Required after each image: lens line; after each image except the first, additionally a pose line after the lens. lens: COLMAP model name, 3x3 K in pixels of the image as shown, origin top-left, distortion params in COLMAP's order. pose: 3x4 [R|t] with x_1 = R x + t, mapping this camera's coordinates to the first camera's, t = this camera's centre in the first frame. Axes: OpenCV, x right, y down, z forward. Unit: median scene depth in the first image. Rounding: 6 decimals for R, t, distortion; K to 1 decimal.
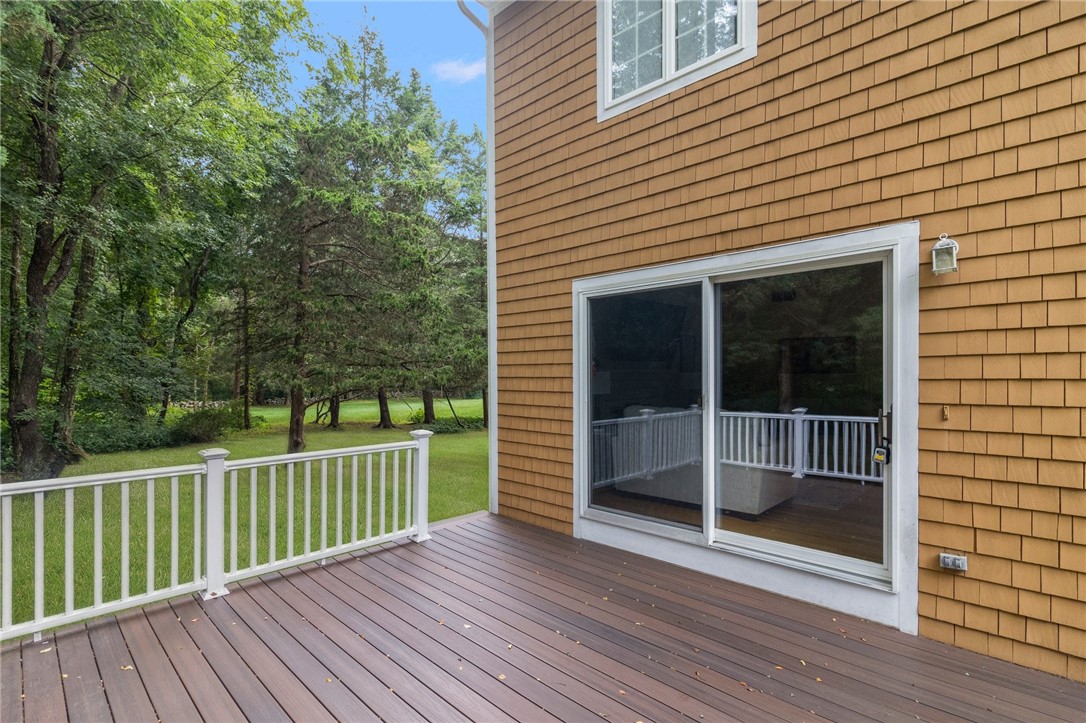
lens RADIAL K [[510.4, 0, 543.8], [0, 510.4, 374.8], [0, 0, 1]] dist [0.000274, 0.000195]
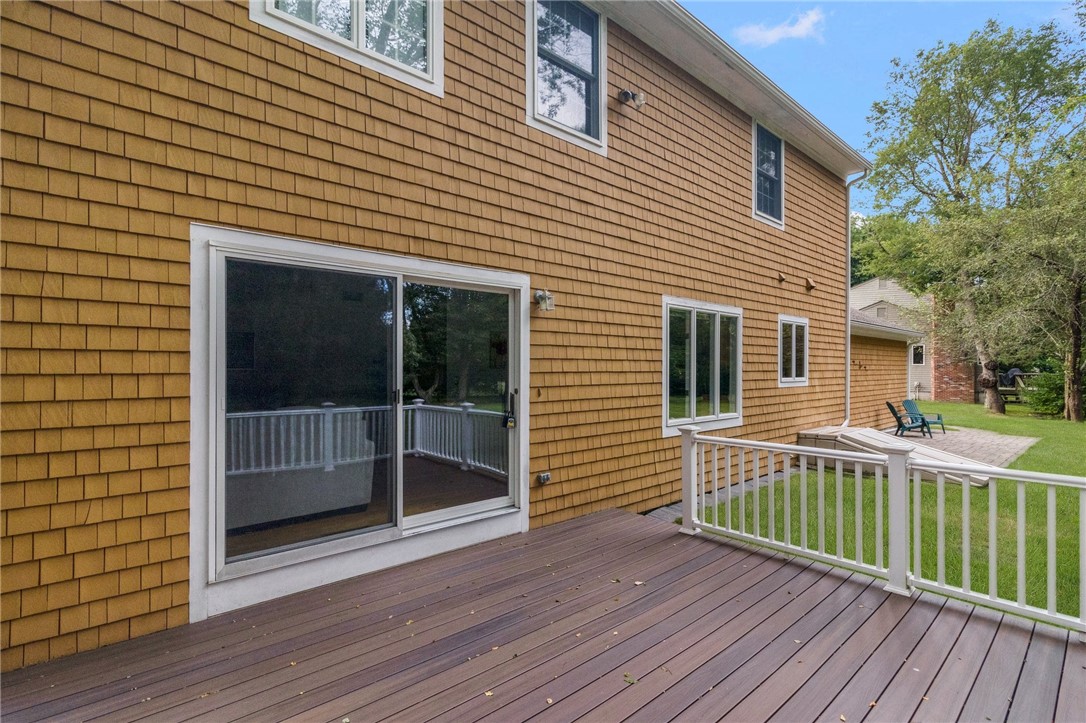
lens RADIAL K [[496.7, 0, 543.5], [0, 496.7, 365.9], [0, 0, 1]] dist [-0.000393, 0.000013]
pose [[0.094159, 0.010708, 0.995500, -0.678025], [0.002428, 0.999937, -0.010986, 0.004540], [-0.995554, 0.003451, 0.094127, 0.648945]]
